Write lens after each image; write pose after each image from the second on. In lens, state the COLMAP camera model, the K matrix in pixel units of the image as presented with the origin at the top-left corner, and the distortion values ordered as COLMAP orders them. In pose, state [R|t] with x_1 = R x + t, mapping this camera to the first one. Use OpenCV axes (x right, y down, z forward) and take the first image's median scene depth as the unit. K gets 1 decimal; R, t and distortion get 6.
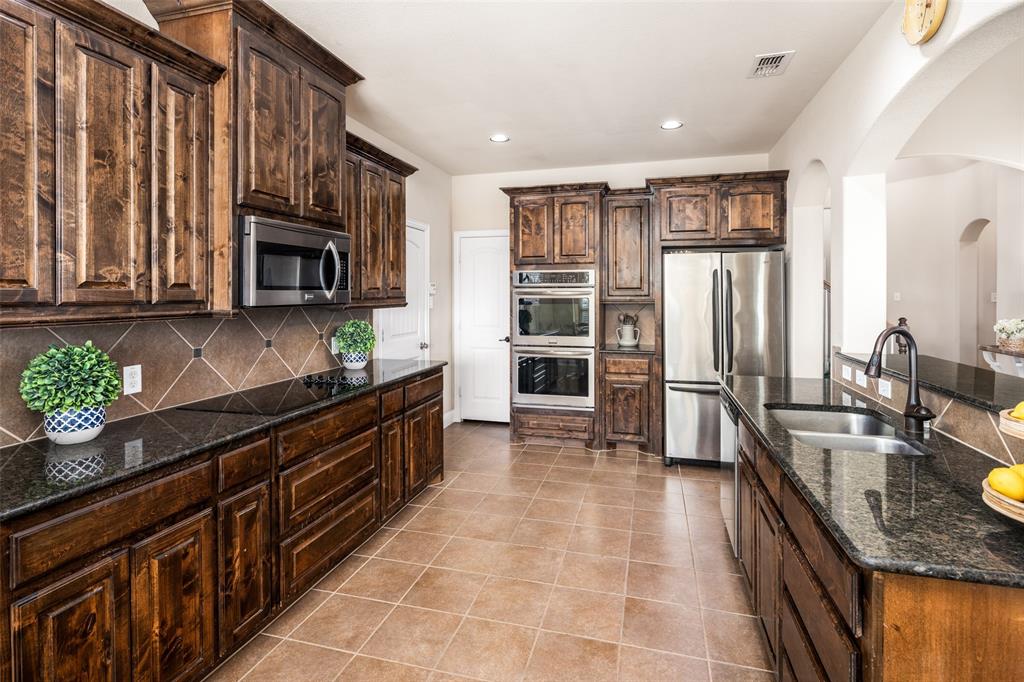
lens RADIAL K [[495.5, 0, 514.5], [0, 495.5, 297.7], [0, 0, 1]] dist [-0.000729, -0.000325]
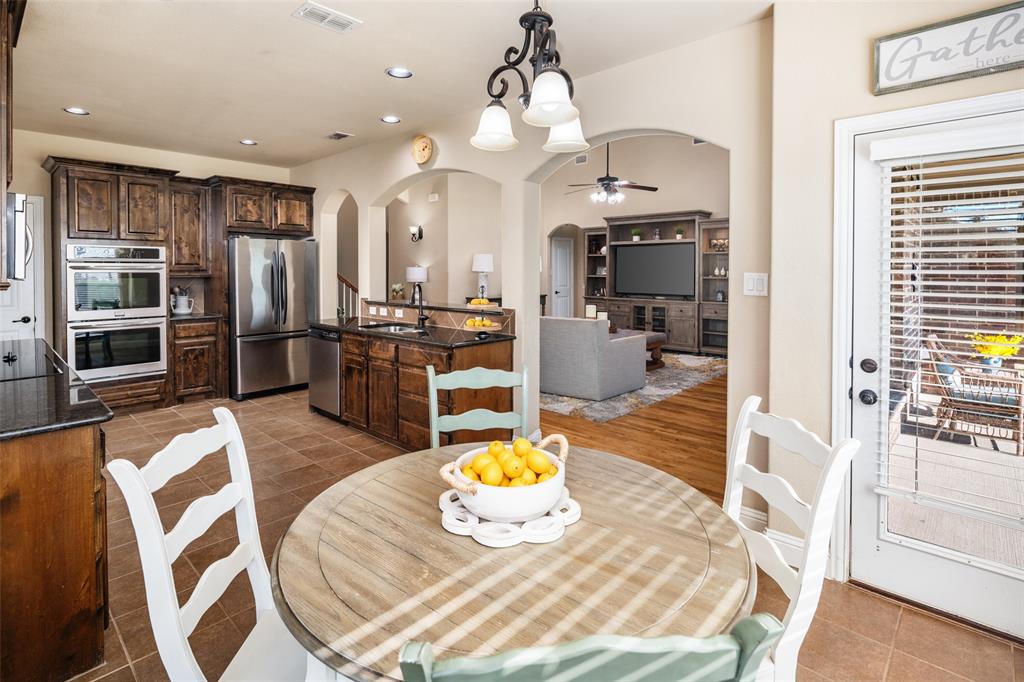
lens RADIAL K [[505.5, 0, 505.2], [0, 505.5, 278.2], [0, 0, 1]] dist [-0.003590, -0.000828]
pose [[0.462509, -0.012822, 0.886522, -0.524068], [0.003648, 0.999914, 0.012559, 0.002396], [-0.886607, -0.002575, 0.462516, -0.221579]]
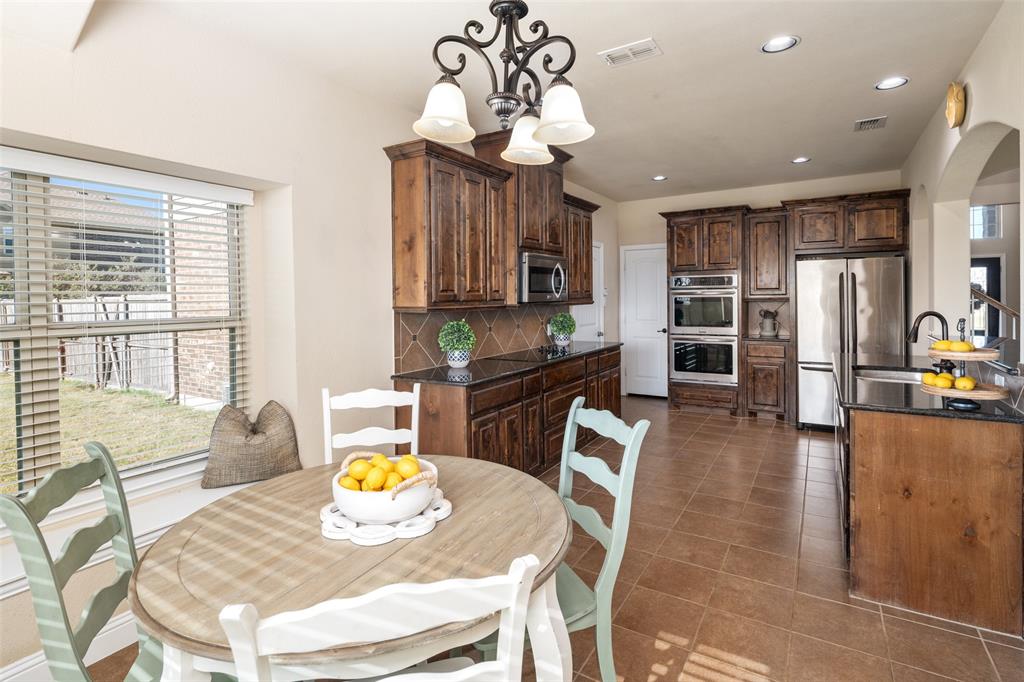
lens RADIAL K [[498.9, 0, 520.5], [0, 498.9, 304.5], [0, 0, 1]] dist [0.000454, 0.000015]
pose [[0.963009, -0.005635, -0.269409, -0.030515], [0.008251, 0.999929, 0.008581, 0.005089], [0.269342, -0.010486, 0.962988, -0.396656]]
